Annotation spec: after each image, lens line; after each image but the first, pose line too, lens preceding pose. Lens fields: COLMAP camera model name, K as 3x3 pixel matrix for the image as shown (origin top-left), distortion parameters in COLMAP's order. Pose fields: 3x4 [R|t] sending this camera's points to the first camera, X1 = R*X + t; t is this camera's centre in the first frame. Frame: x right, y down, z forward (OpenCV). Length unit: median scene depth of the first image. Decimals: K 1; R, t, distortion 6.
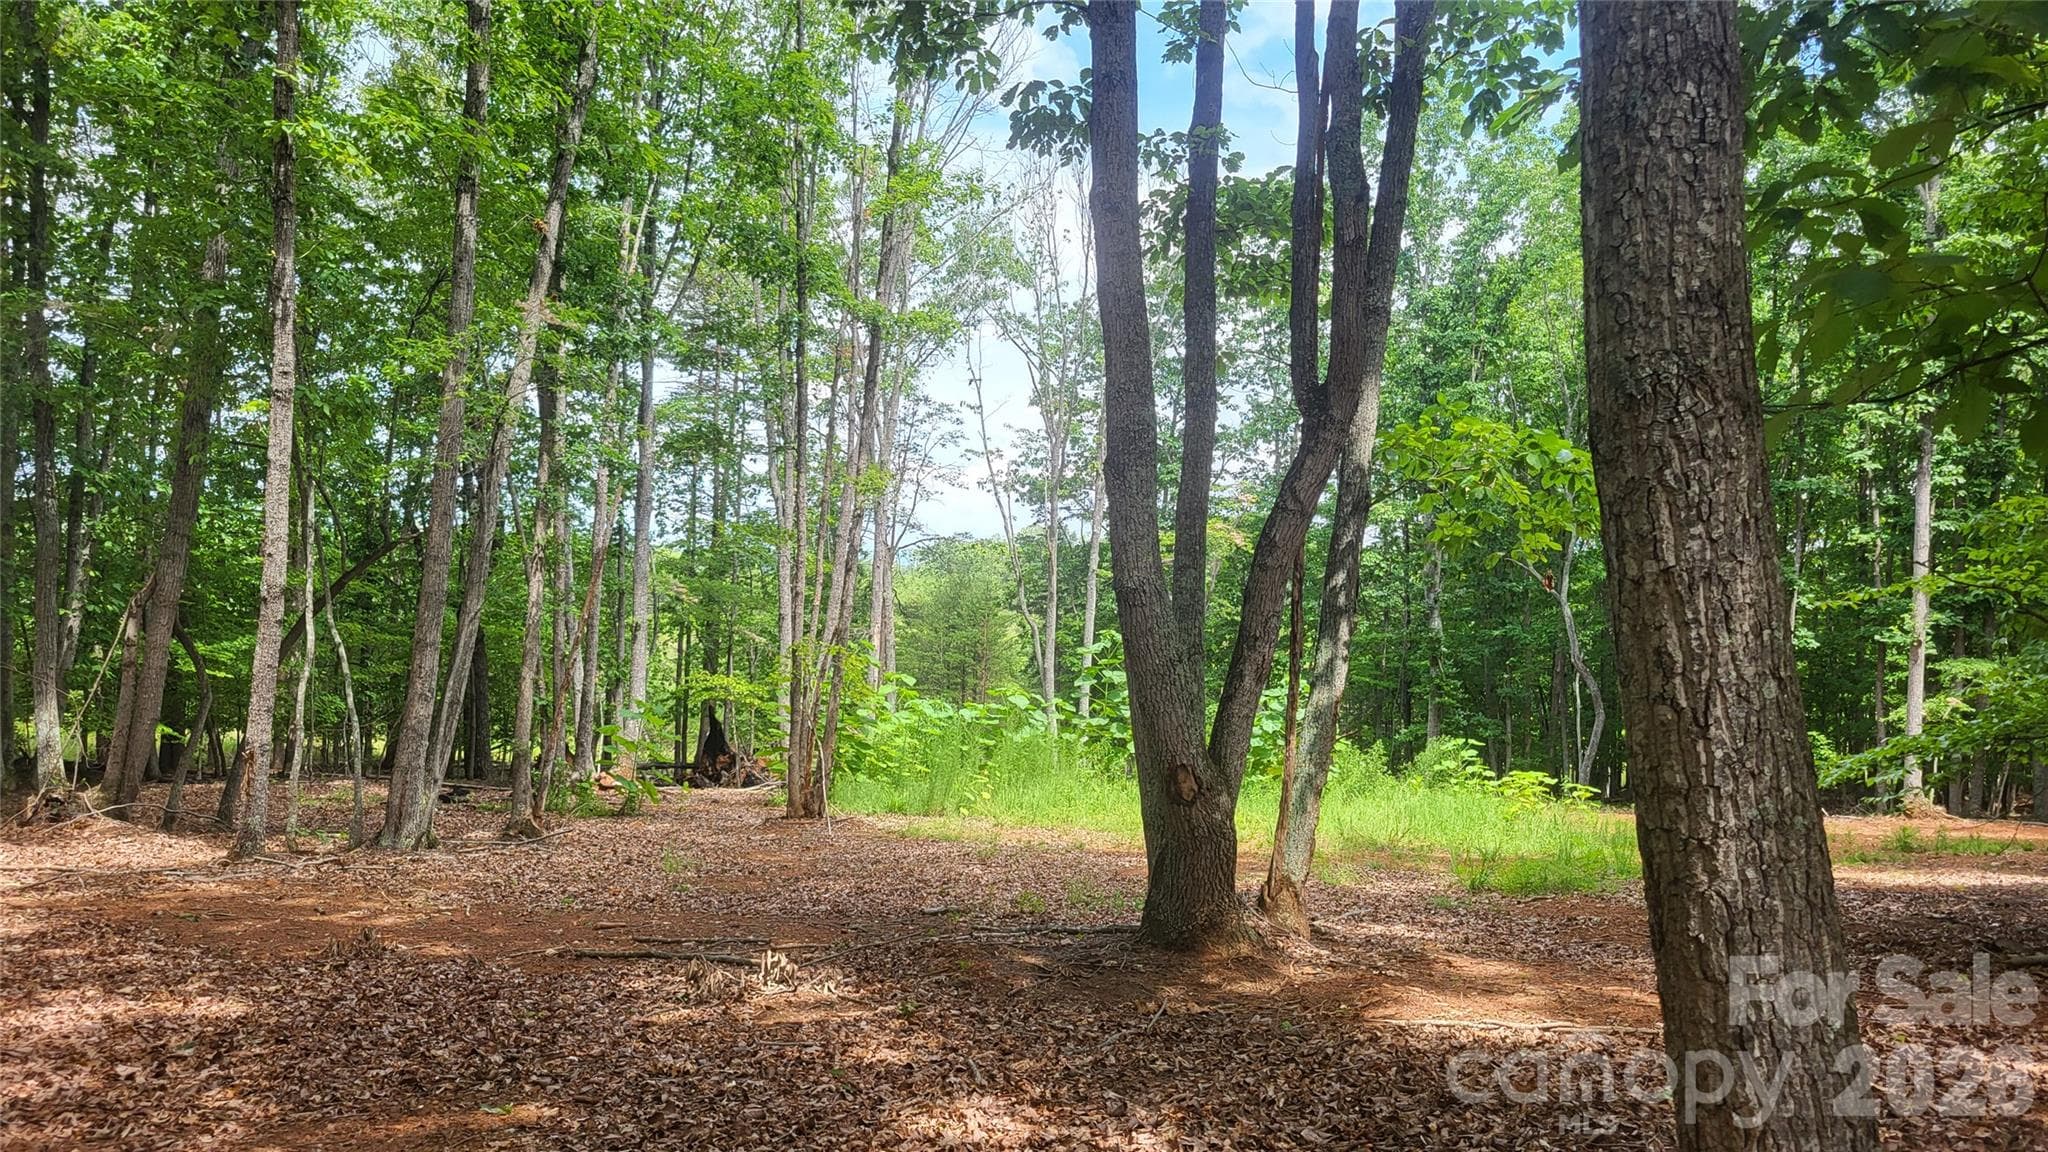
lens RADIAL K [[1555.1, 0, 1024.7], [0, 1555.1, 558.1], [0, 0, 1]] dist [0.057115, -0.033581]
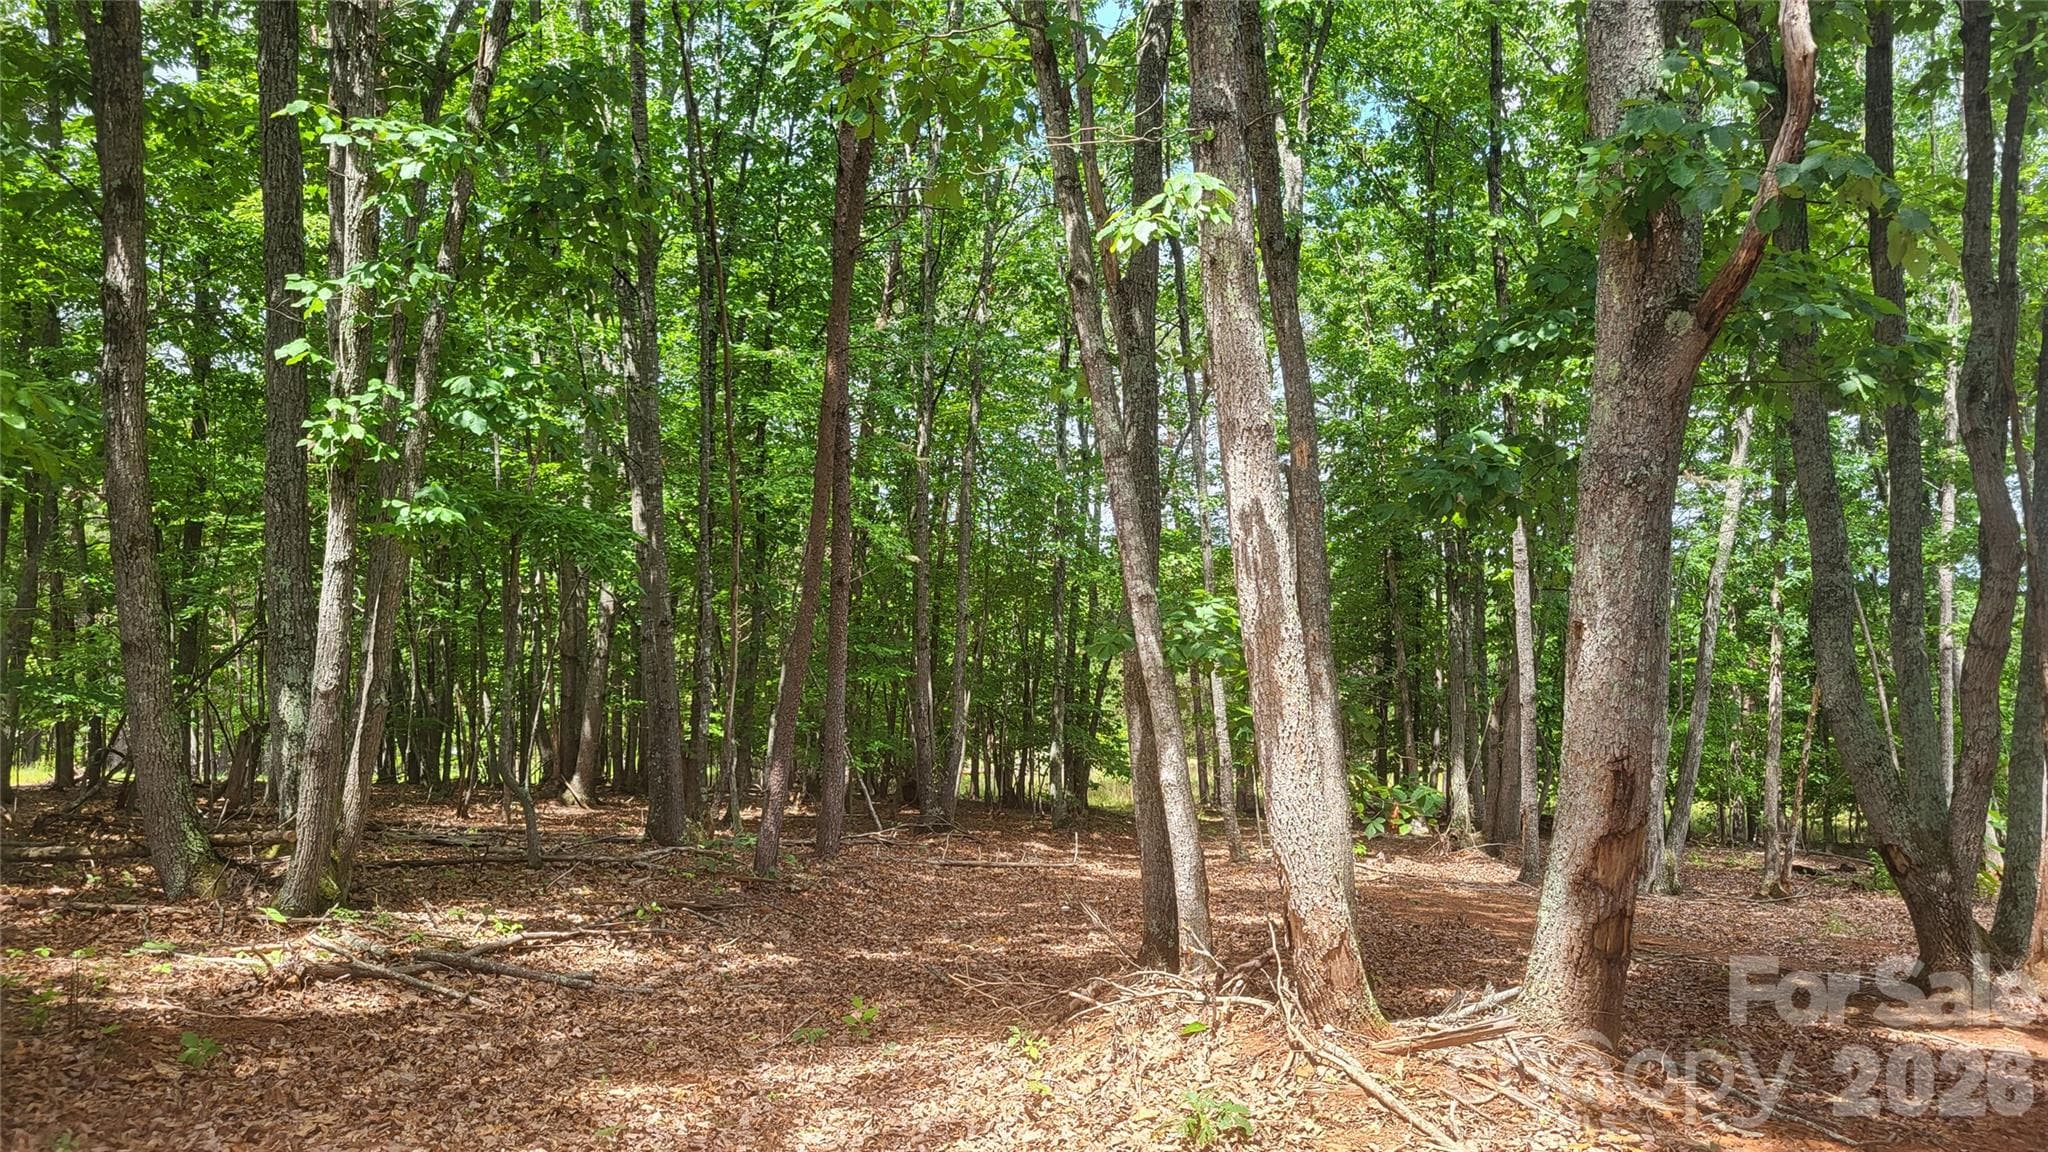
lens RADIAL K [[1550.4, 0, 1021.8], [0, 1550.4, 500.5], [0, 0, 1]] dist [0.040415, -0.040658]
pose [[0.556294, -0.112933, -0.823276, 0.464351], [0.041057, 0.993248, -0.108506, -0.023903], [0.829971, 0.026560, 0.557174, -0.197672]]
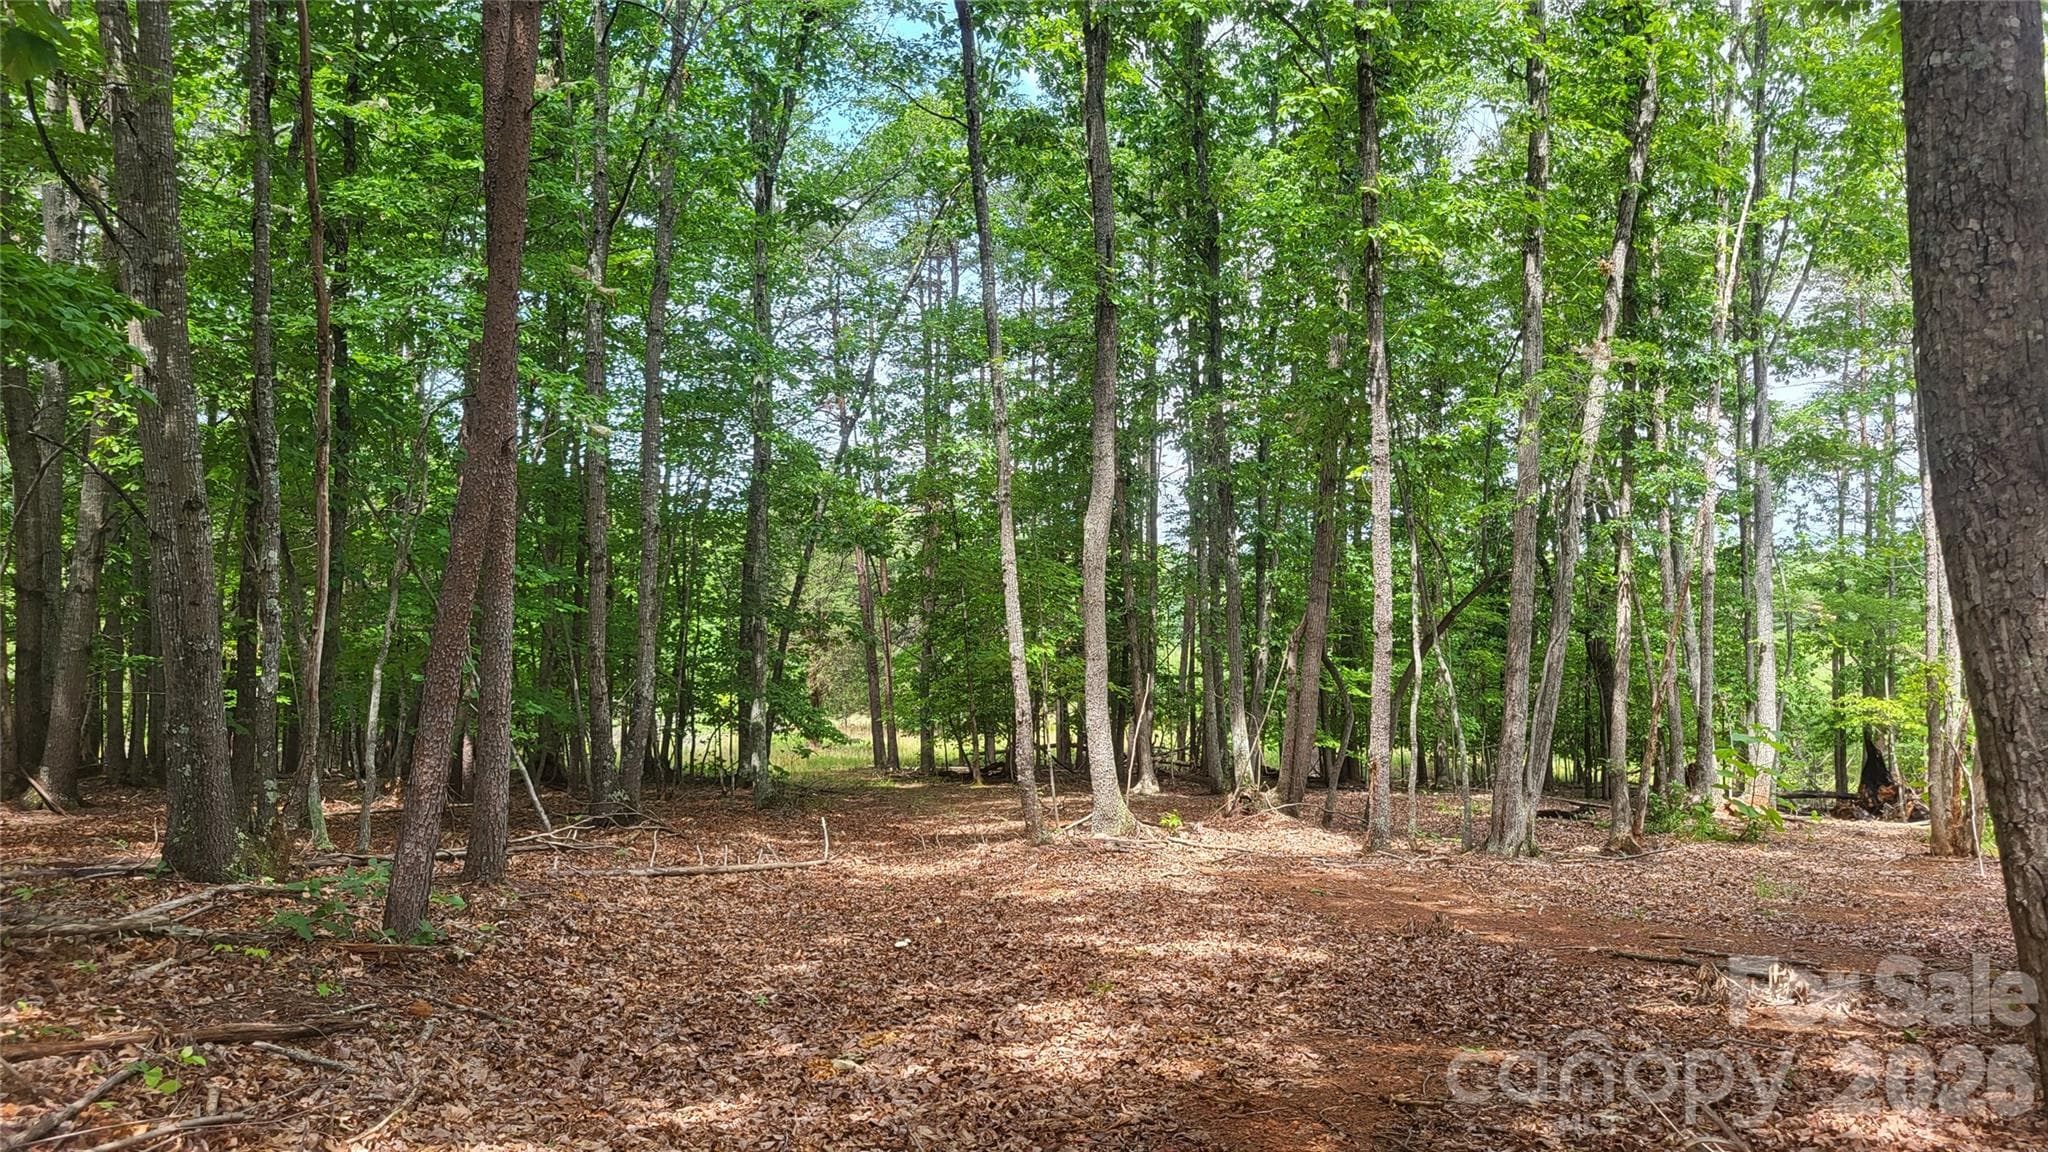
lens RADIAL K [[1555.1, 0, 1024.7], [0, 1555.1, 558.1], [0, 0, 1]] dist [0.057115, -0.033581]
pose [[0.754720, -0.064293, -0.652889, 0.083214], [0.054593, 0.997890, -0.035159, -0.003667], [0.653772, -0.009108, 0.756637, -0.057363]]
